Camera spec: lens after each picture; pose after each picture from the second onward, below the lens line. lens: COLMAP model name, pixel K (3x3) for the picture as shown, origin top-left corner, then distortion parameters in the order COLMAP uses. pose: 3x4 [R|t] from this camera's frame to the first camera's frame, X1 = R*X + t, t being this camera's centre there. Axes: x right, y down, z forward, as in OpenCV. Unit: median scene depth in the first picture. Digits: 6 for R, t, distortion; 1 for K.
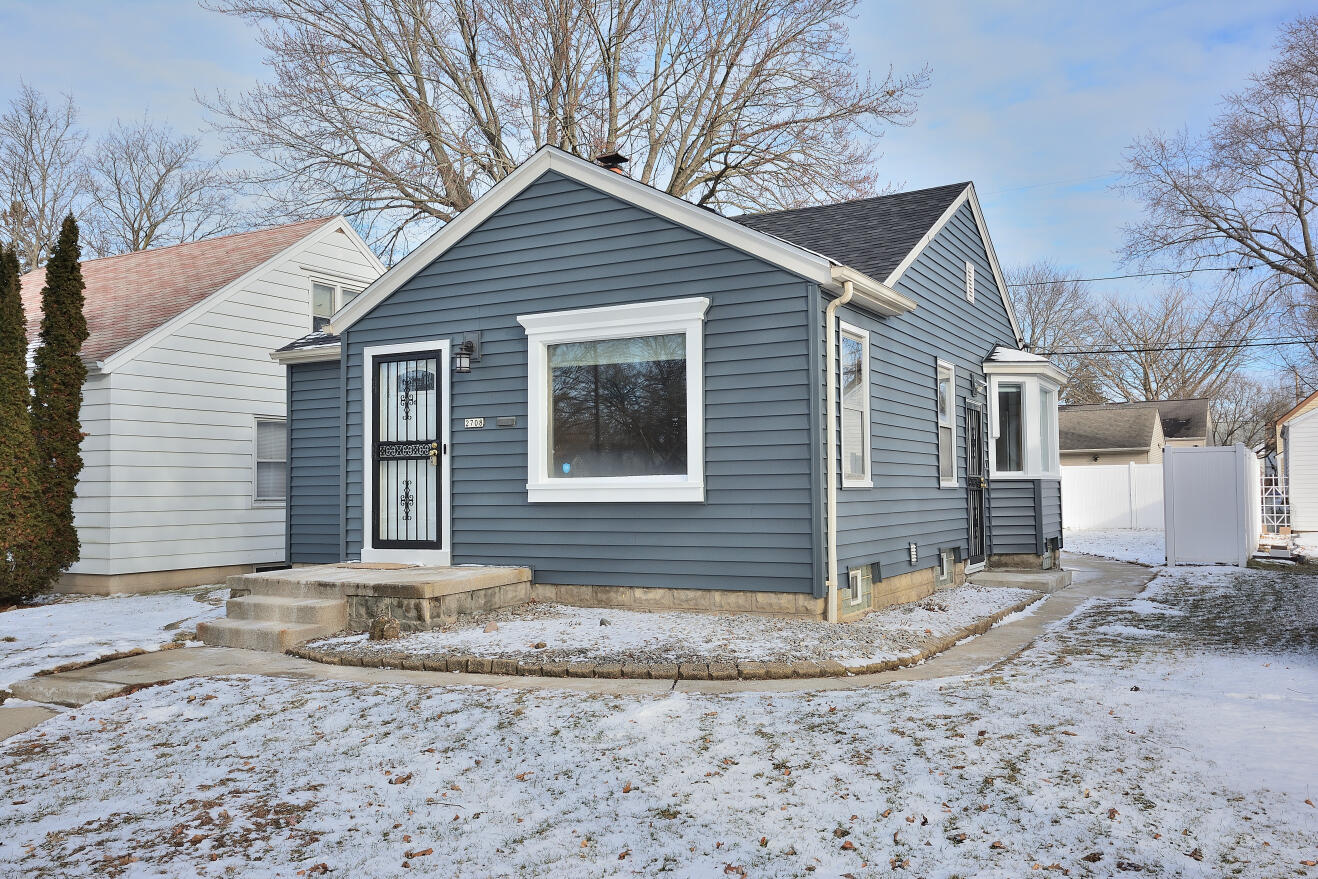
lens RADIAL K [[1088.1, 0, 659.0], [0, 1088.1, 439.5], [0, 0, 1]] dist [0.006141, 0.003736]
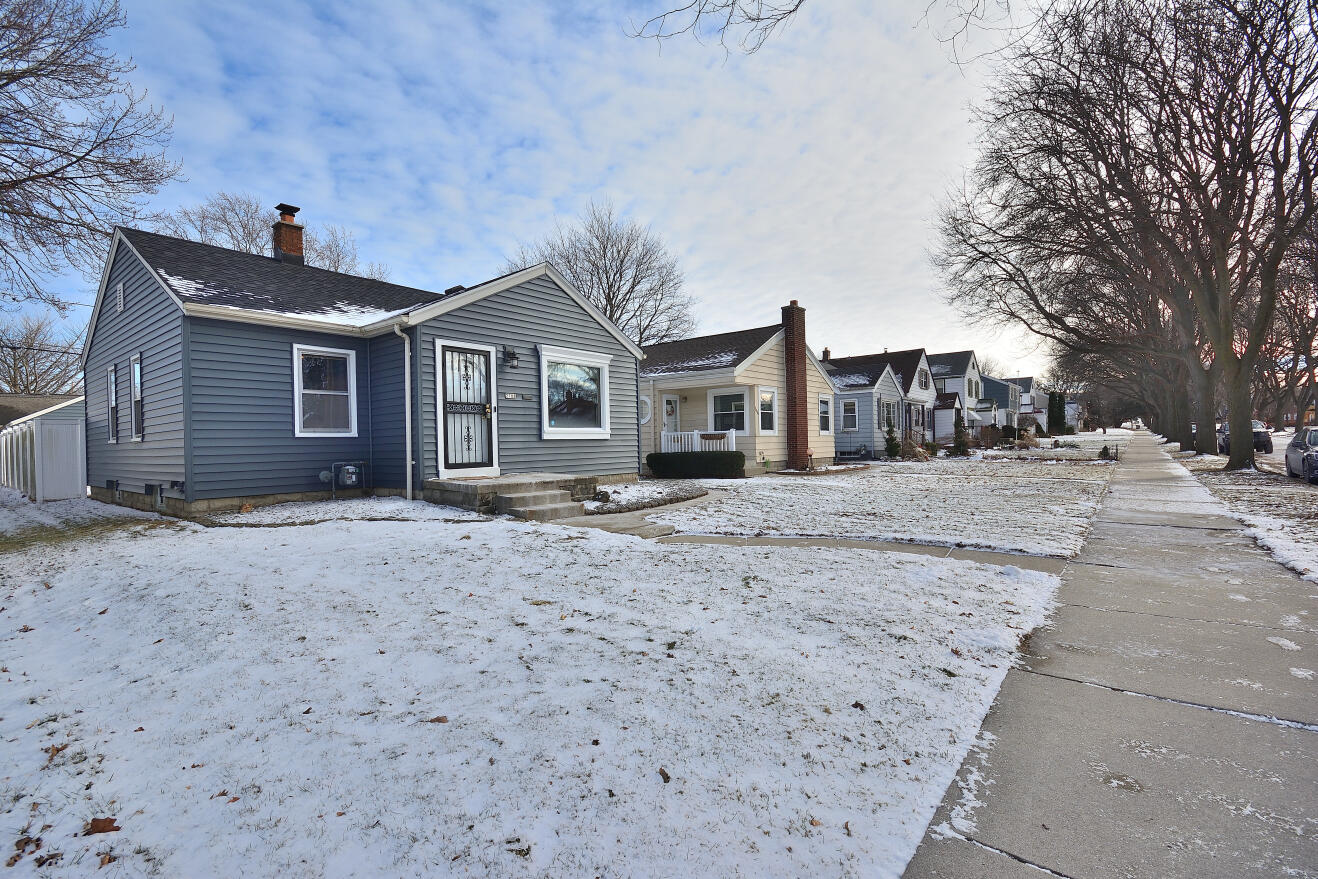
lens RADIAL K [[580.7, 0, 661.4], [0, 580.7, 445.0], [0, 0, 1]] dist [-0.002039, -0.000523]
pose [[0.156511, 0.004501, 0.987666, -1.053018], [-0.029038, 0.999578, 0.000046, 0.057236], [-0.987249, -0.028687, 0.156576, 0.573891]]
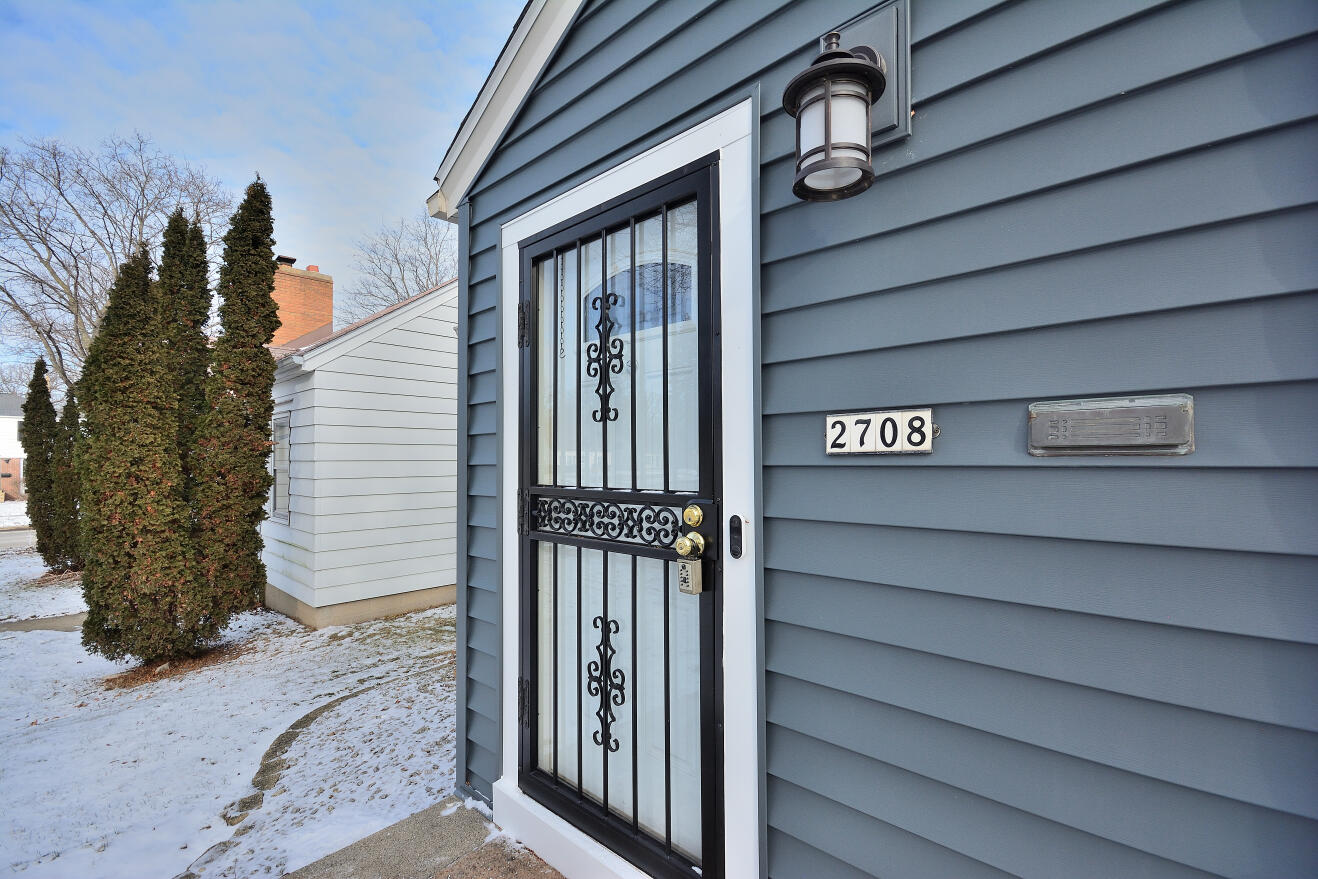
lens RADIAL K [[580.7, 0, 661.4], [0, 580.7, 445.0], [0, 0, 1]] dist [-0.002039, -0.000523]
pose [[0.971164, -0.000671, -0.238411, -0.177024], [0.006147, 0.999734, 0.022226, -0.015010], [0.238333, -0.023051, 0.970910, 0.845790]]
